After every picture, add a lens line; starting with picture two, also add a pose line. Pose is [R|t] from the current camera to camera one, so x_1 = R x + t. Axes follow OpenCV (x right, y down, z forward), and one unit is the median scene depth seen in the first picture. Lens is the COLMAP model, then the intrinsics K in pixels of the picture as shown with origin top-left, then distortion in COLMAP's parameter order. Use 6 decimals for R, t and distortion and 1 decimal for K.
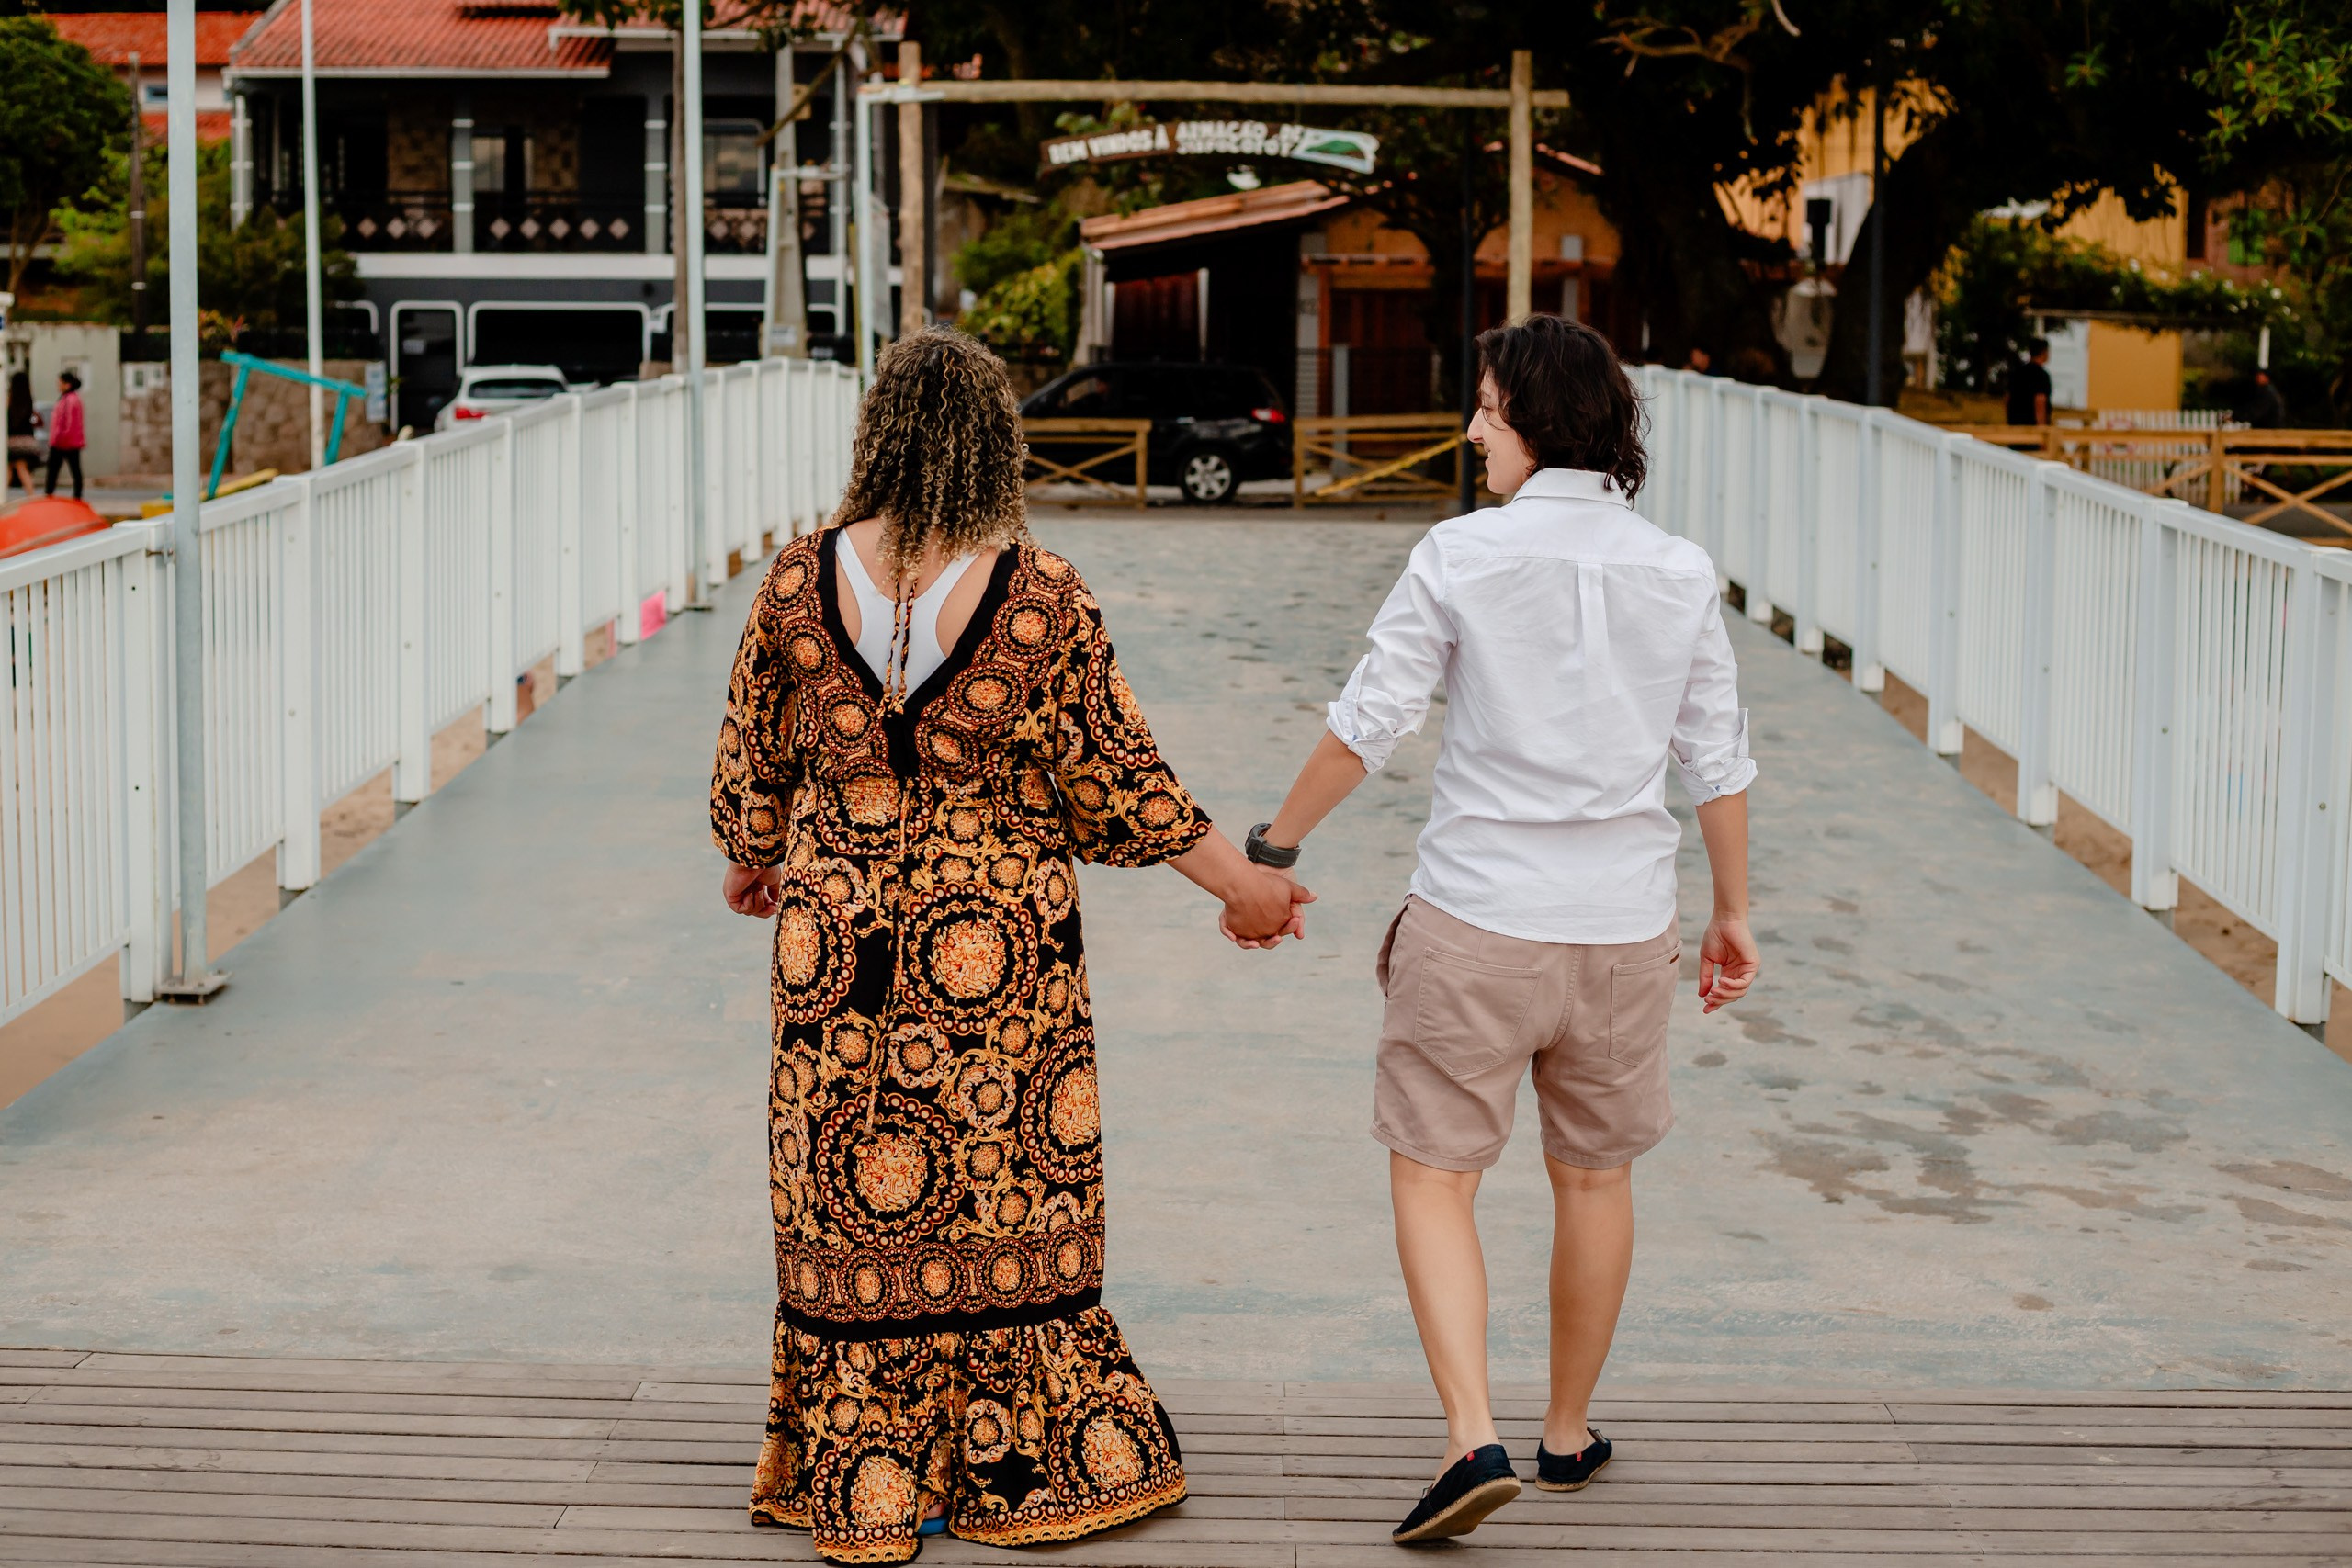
lens RADIAL K [[3345.0, 0, 1176.0], [0, 3345.0, 784.0], [0, 0, 1]] dist [-0.510702, 1.082935]
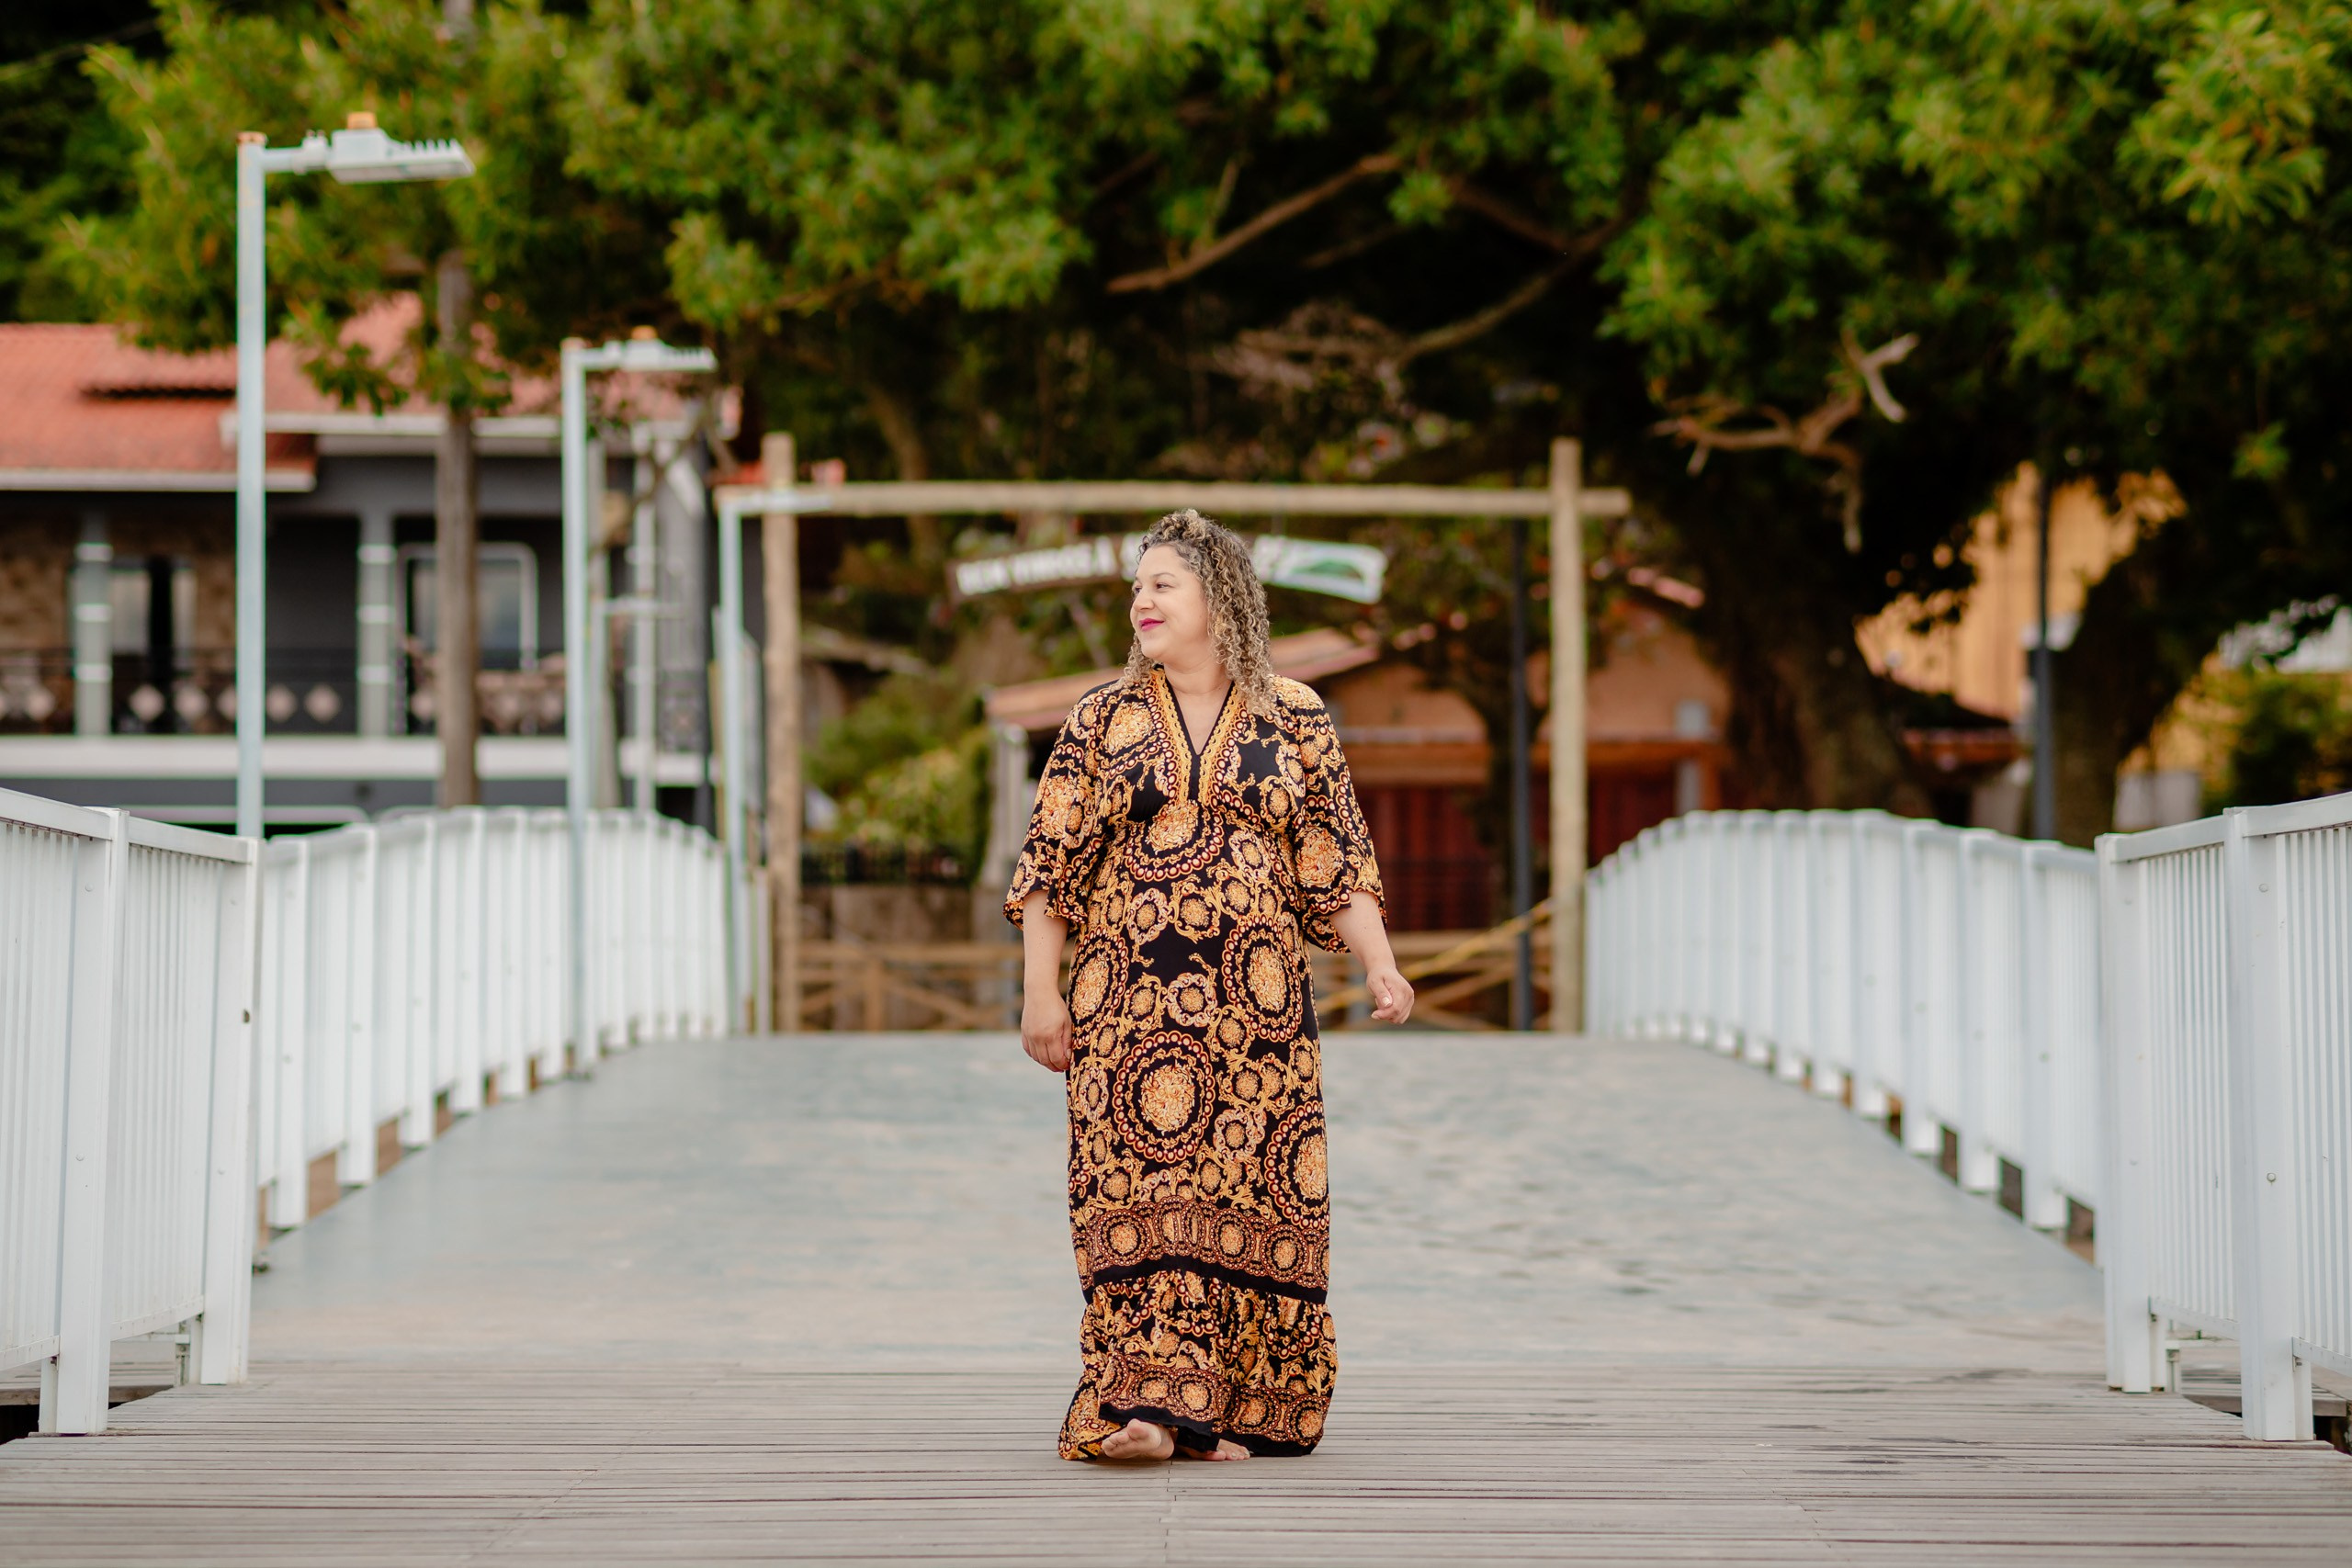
lens RADIAL K [[5755.3, 0, 1176.0], [0, 5755.3, 784.0], [0, 0, 1]] dist [-2.199008, 17.375072]
pose [[0.999890, -0.005843, 0.013601, -0.006880], [0.007936, 0.987198, -0.159304, 0.052744], [-0.012496, 0.159394, 0.987136, -0.239427]]
